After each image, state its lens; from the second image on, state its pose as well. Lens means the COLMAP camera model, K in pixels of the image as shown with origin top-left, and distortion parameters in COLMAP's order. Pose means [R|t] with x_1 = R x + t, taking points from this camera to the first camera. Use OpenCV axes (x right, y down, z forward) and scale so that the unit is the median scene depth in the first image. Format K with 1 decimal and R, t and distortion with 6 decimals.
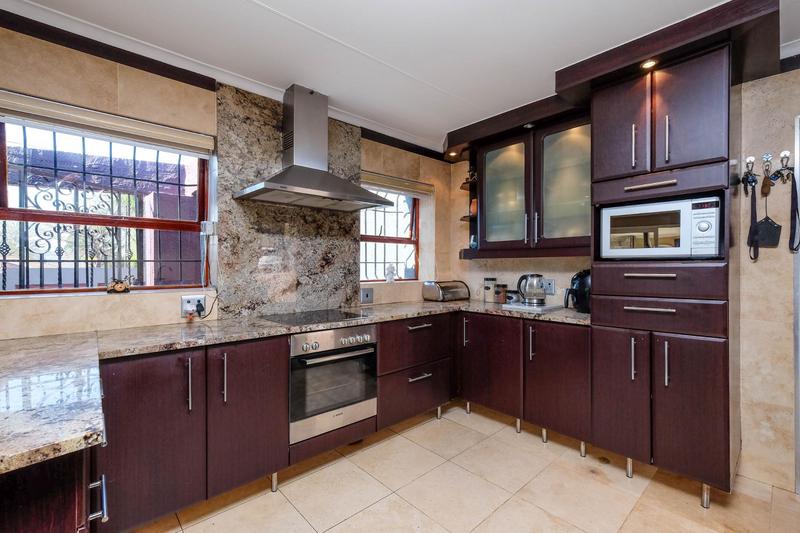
lens RADIAL K [[352.0, 0, 398.2], [0, 352.0, 269.2], [0, 0, 1]] dist [0.005639, 0.001385]
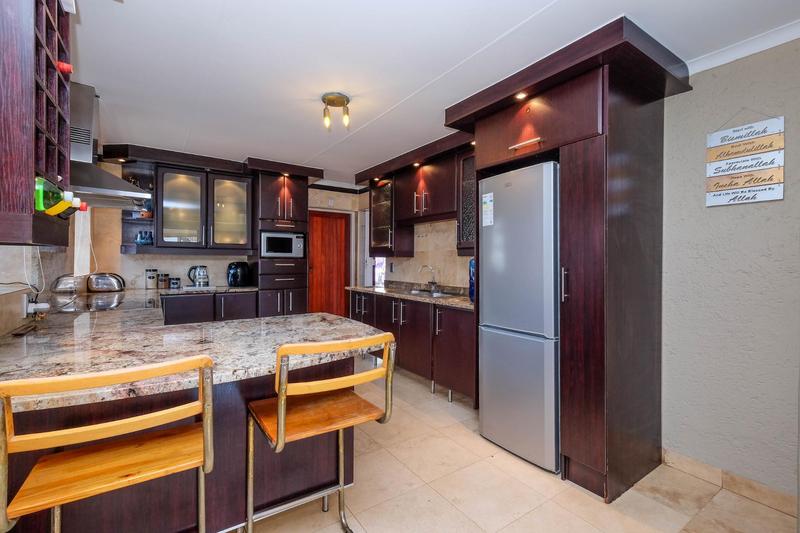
lens RADIAL K [[352.0, 0, 399.6], [0, 352.0, 263.6], [0, 0, 1]] dist [0.005639, 0.001385]
pose [[0.145302, -0.006204, 0.989368, -1.144220], [-0.000574, 0.999980, 0.006355, -0.004420], [-0.989387, -0.001491, 0.145296, -0.064731]]
